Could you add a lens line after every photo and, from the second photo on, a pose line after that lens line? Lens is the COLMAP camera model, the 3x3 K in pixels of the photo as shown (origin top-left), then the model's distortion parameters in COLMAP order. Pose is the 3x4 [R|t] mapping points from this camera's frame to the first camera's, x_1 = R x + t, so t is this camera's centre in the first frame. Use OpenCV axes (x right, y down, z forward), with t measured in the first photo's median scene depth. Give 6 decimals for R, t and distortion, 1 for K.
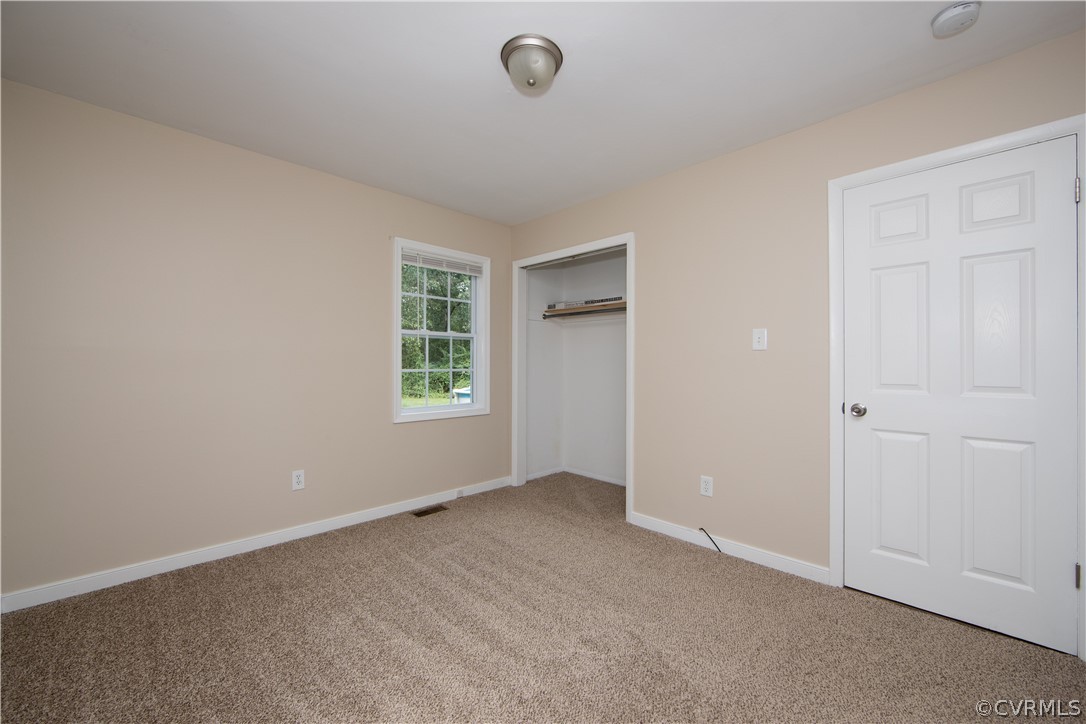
lens RADIAL K [[434.6, 0, 569.4], [0, 434.6, 360.0], [0, 0, 1]] dist [0.000022, -0.000055]
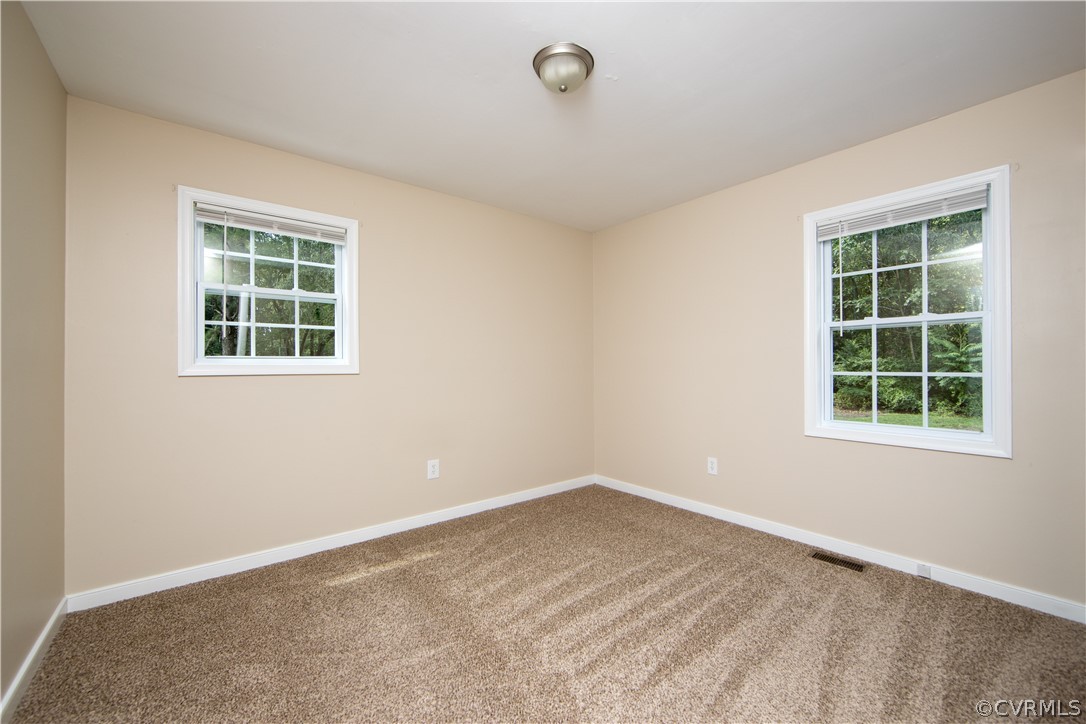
lens RADIAL K [[460.3, 0, 543.0], [0, 460.3, 362.0], [0, 0, 1]] dist [-0.000097, -0.000059]
pose [[-0.162581, -0.008641, -0.986657, 0.566516], [0.013735, 0.999845, -0.011020, 0.005574], [0.986600, -0.015343, -0.162437, 0.650983]]
